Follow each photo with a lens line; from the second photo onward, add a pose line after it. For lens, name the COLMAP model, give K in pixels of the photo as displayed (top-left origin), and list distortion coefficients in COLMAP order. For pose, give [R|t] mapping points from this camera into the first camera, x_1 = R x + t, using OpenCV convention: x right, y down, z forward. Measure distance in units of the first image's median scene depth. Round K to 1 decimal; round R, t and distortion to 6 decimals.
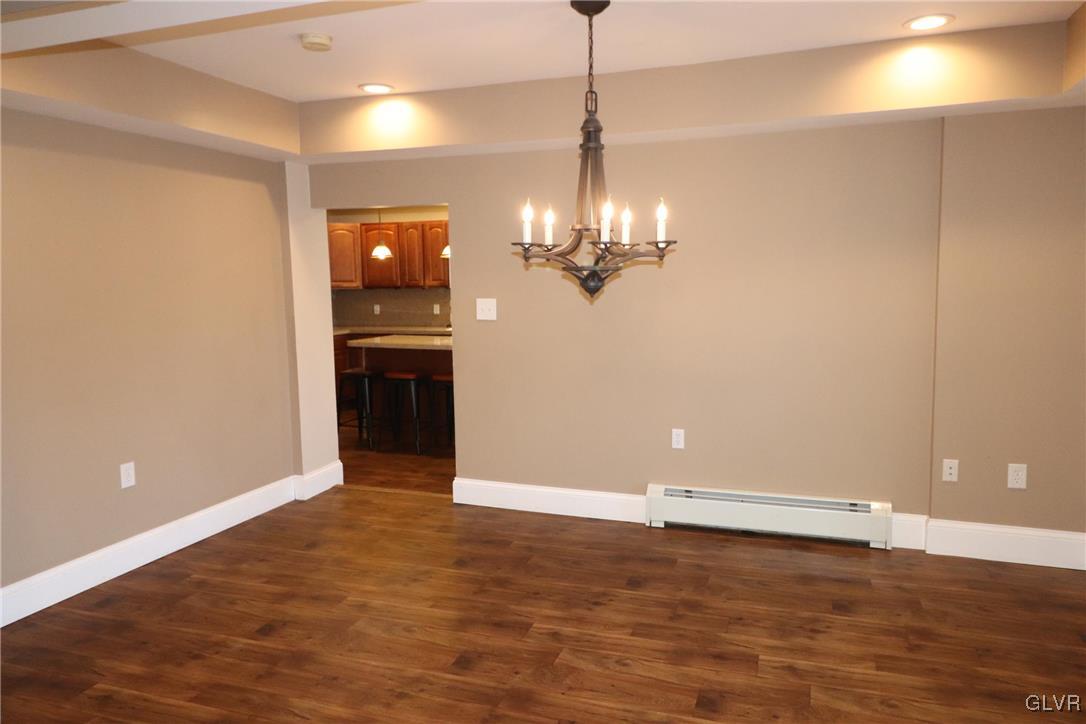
lens RADIAL K [[752.4, 0, 543.0], [0, 752.4, 362.0], [0, 0, 1]] dist [0.003405, 0.001162]
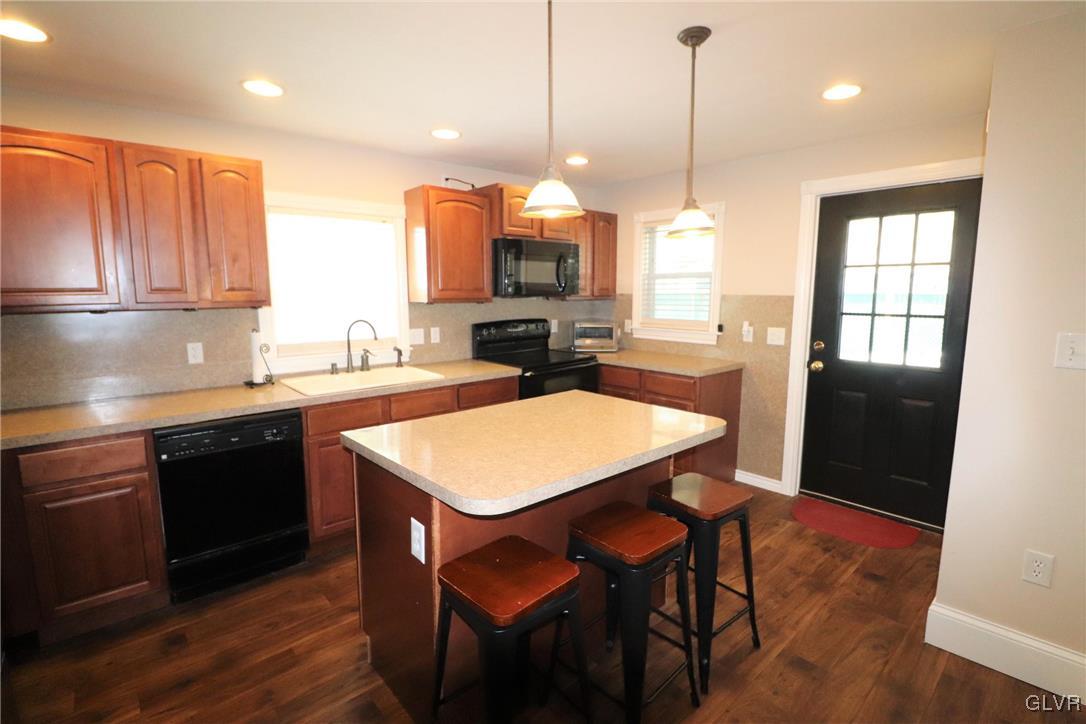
lens RADIAL K [[504.0, 0, 543.5], [0, 504.0, 357.9], [0, 0, 1]] dist [-0.000705, -0.012093]
pose [[0.486467, -0.104897, 0.867379, -0.619621], [0.094161, 0.993279, 0.067312, -0.137343], [-0.868610, 0.048928, 0.493074, 1.338782]]
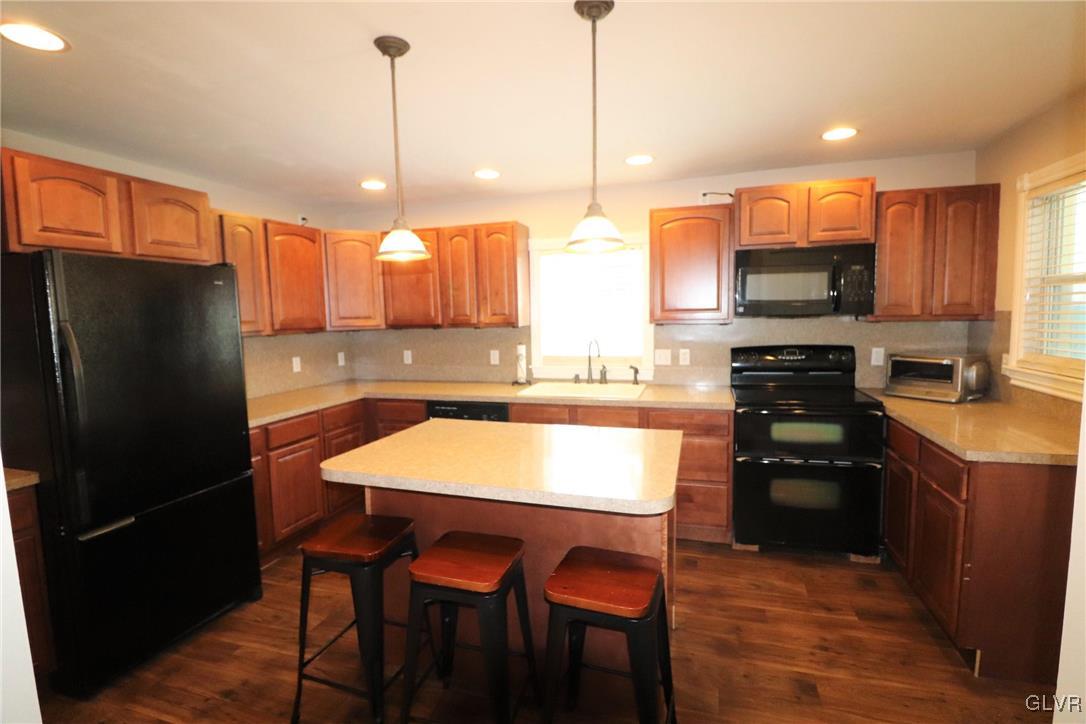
lens RADIAL K [[504.0, 0, 543.5], [0, 504.0, 357.9], [0, 0, 1]] dist [-0.000705, -0.012093]
pose [[0.999518, -0.012083, 0.028595, -0.222579], [0.012804, 0.999601, -0.025158, -0.116194], [-0.028279, 0.025512, 0.999274, 1.095017]]
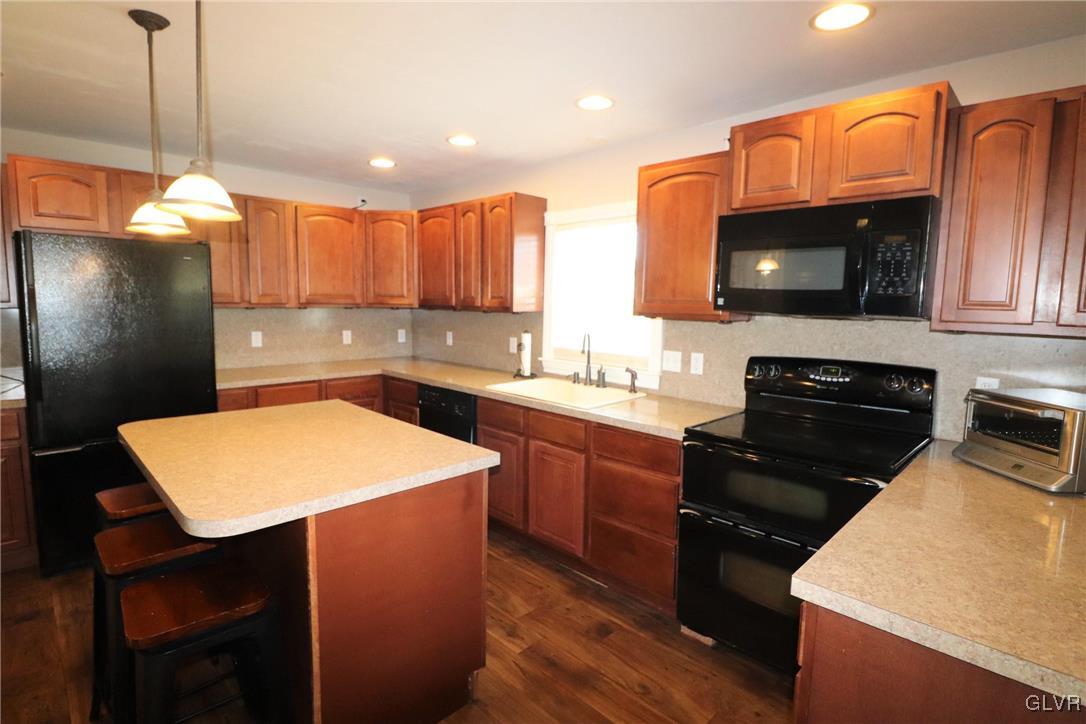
lens RADIAL K [[529.2, 0, 542.9], [0, 529.2, 357.6], [0, 0, 1]] dist [0.000701, -0.011430]
pose [[0.901415, 0.076556, -0.426133, 0.137923], [-0.078684, 0.996819, 0.012638, -0.136025], [0.425745, 0.022138, 0.904572, 1.246366]]
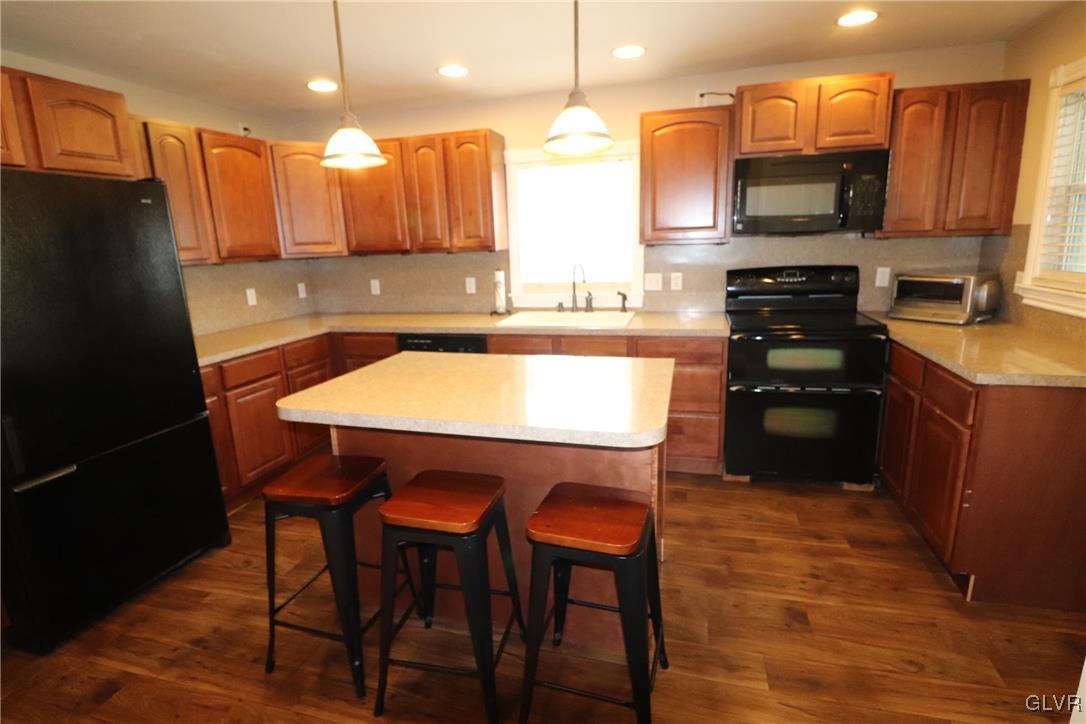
lens RADIAL K [[529.2, 0, 542.9], [0, 529.2, 357.6], [0, 0, 1]] dist [0.000701, -0.011430]
pose [[0.997795, -0.035664, 0.055976, -0.218715], [0.029749, 0.994220, 0.103161, -0.109278], [-0.059331, -0.101268, 0.993088, 1.118342]]
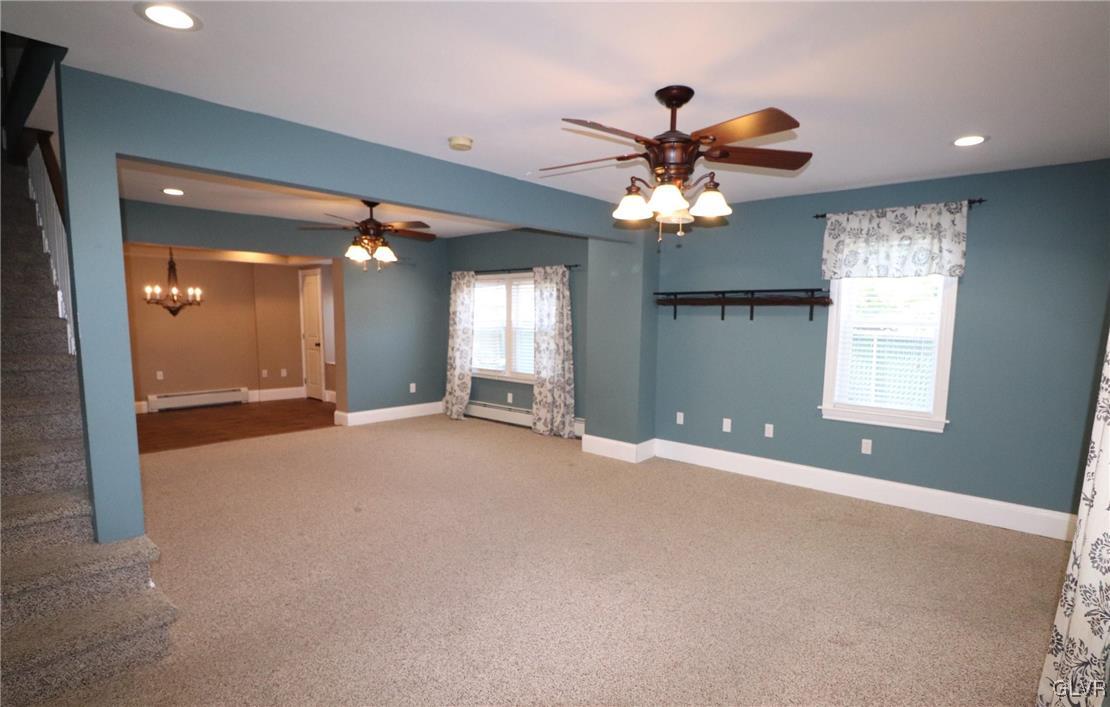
lens RADIAL K [[561.5, 0, 579.6], [0, 561.5, 379.7], [0, 0, 1]] dist [0.002819, -0.016554]
pose [[0.358705, -0.086529, 0.929432, -1.042184], [0.085403, 0.994560, 0.059633, 0.123762], [-0.929536, 0.057985, 0.364143, -0.963747]]
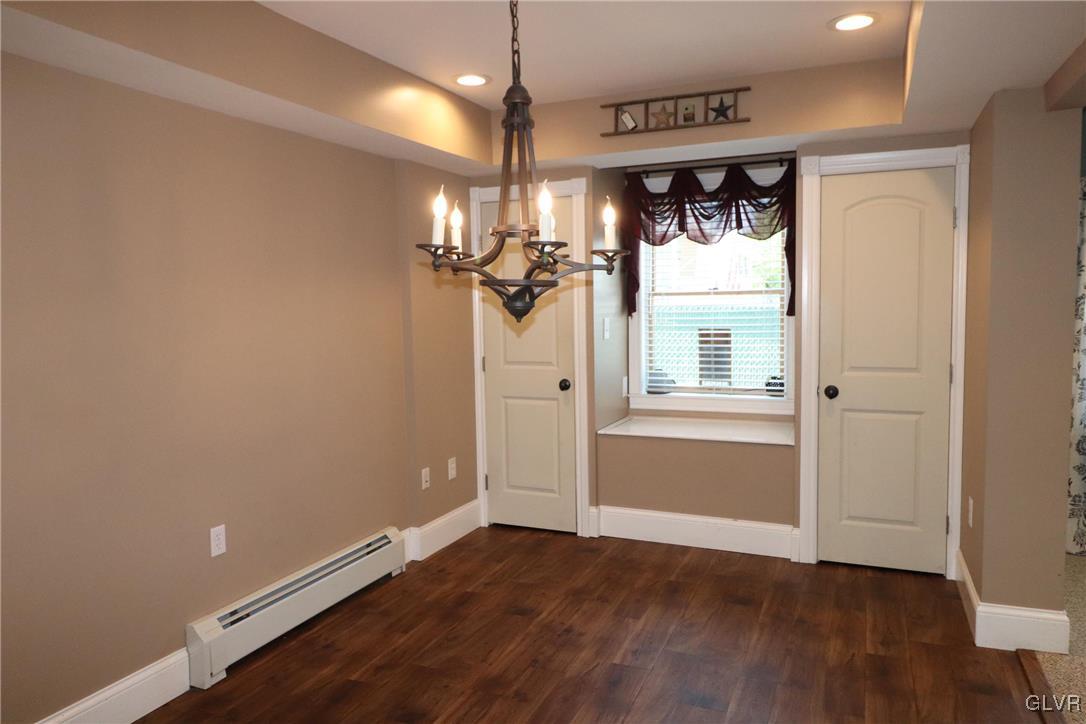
lens RADIAL K [[752.4, 0, 543.0], [0, 752.4, 362.0], [0, 0, 1]] dist [0.003405, 0.001162]
pose [[0.068377, -0.069520, 0.995234, -0.469138], [0.133281, 0.989264, 0.059946, -0.059998], [-0.988717, 0.128547, 0.076908, 0.631579]]
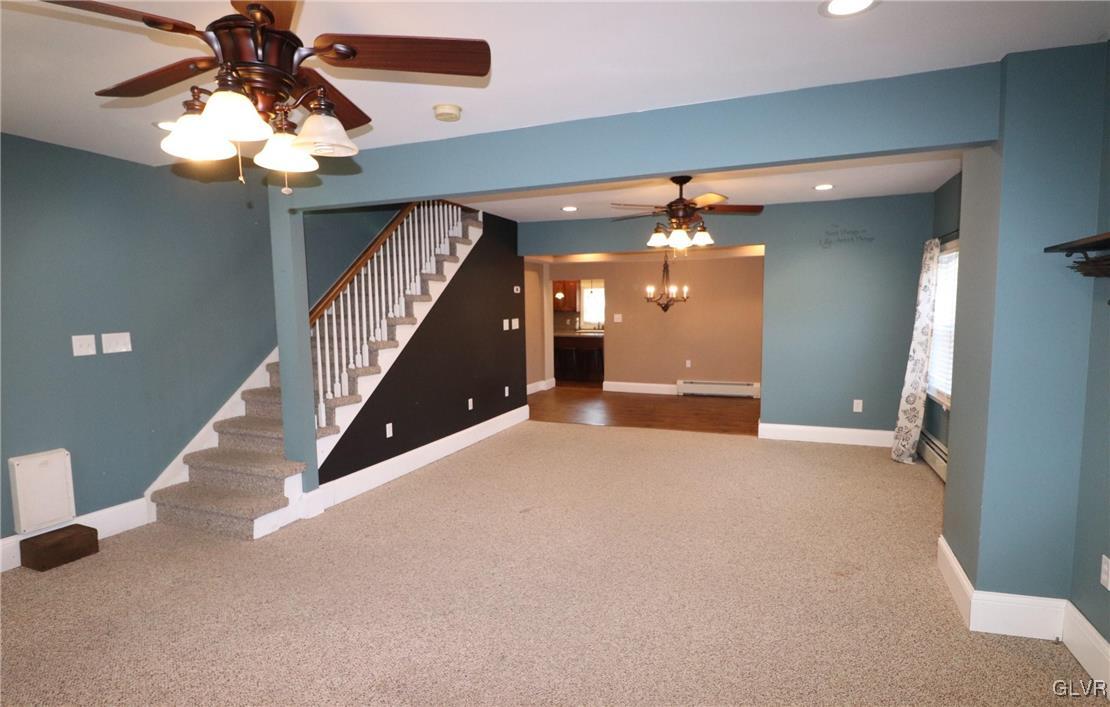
lens RADIAL K [[587.1, 0, 555.1], [0, 587.1, 365.1], [0, 0, 1]] dist [0.004302, -0.013022]
pose [[0.999369, 0.008370, -0.034524, -0.244111], [-0.008816, 0.999879, -0.012785, 0.139170], [0.034413, 0.013081, 0.999322, -1.220799]]
